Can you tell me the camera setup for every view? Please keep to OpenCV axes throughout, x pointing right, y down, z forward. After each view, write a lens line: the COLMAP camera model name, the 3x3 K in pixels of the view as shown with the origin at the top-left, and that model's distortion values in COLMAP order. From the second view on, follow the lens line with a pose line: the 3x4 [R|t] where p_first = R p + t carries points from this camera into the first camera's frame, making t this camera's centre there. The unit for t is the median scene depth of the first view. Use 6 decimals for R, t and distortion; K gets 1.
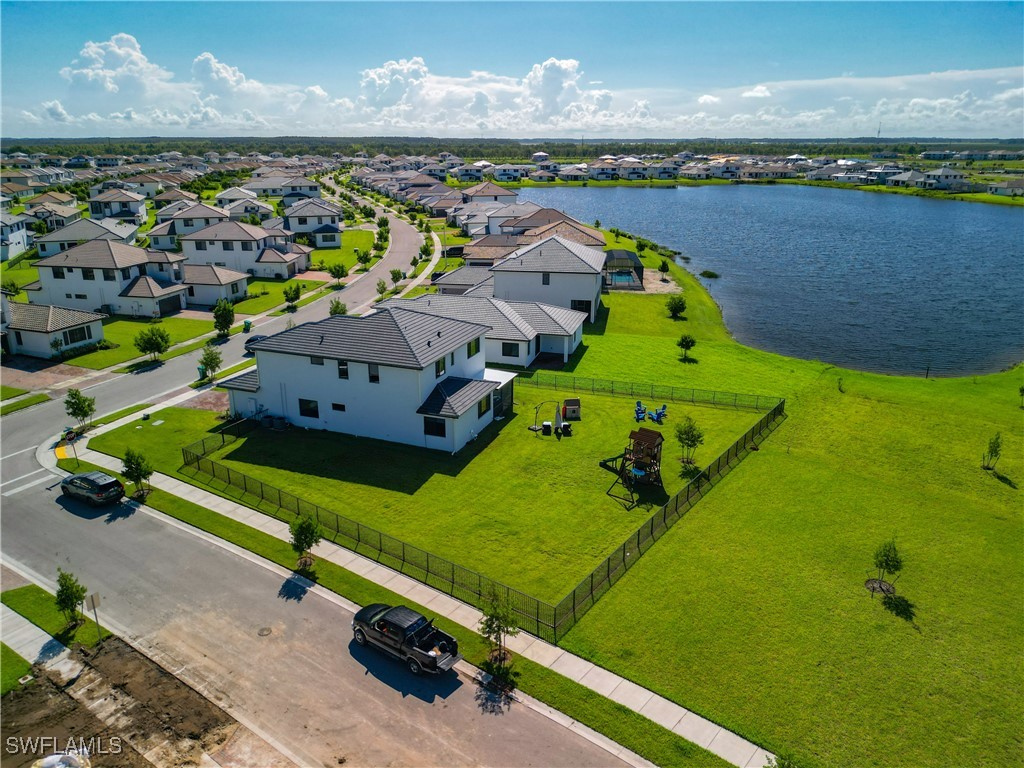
lens RADIAL K [[743.4, 0, 510.3], [0, 743.4, 380.5], [0, 0, 1]] dist [0.033985, -0.052849]
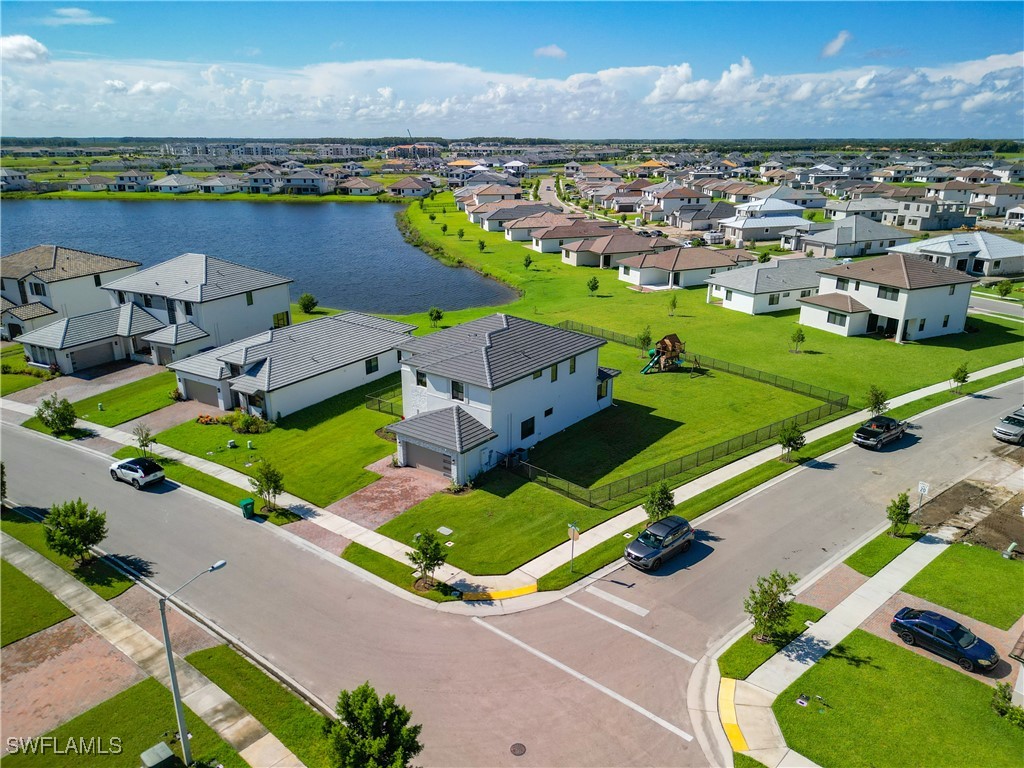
lens RADIAL K [[727.3, 0, 508.3], [0, 727.3, 387.8], [0, 0, 1]] dist [0.035543, -0.039413]
pose [[0.278944, -0.308277, 0.909481, -0.212468], [0.293049, 0.929224, 0.225089, -0.043827], [-0.914501, 0.203736, 0.349542, 0.130703]]
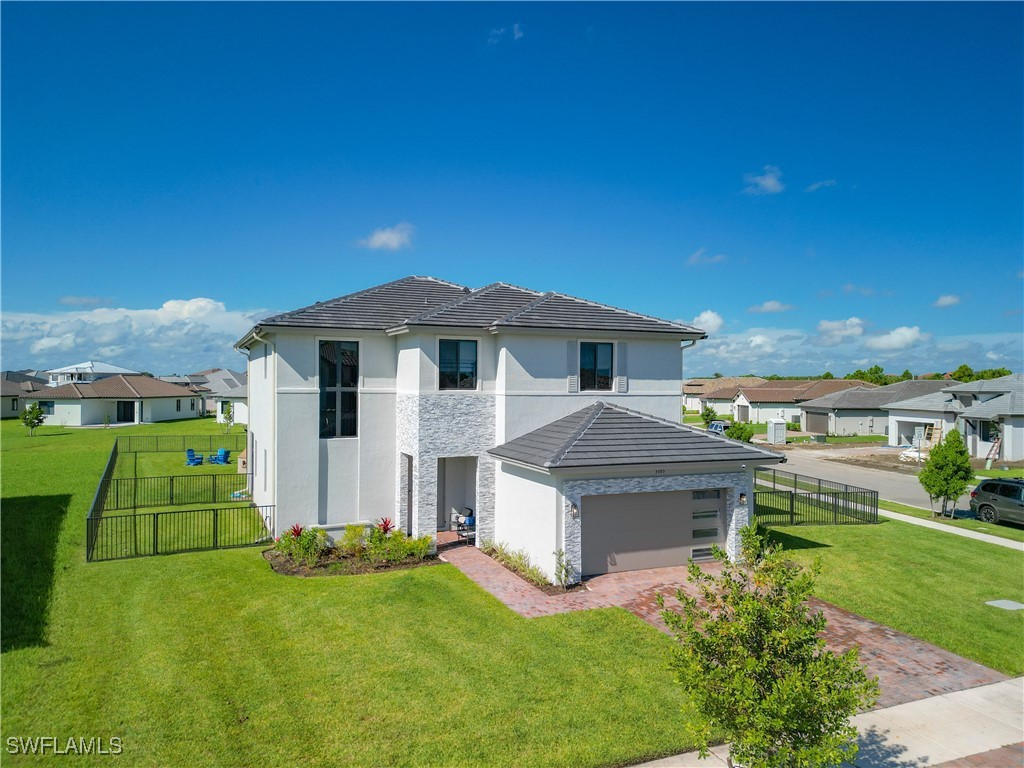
lens RADIAL K [[743.4, 0, 510.3], [0, 743.4, 380.5], [0, 0, 1]] dist [0.033985, -0.052849]
pose [[-0.698274, -0.018215, 0.715599, -0.107907], [0.208913, 0.950970, 0.228062, -0.025403], [-0.684667, 0.308748, -0.660232, 0.255643]]
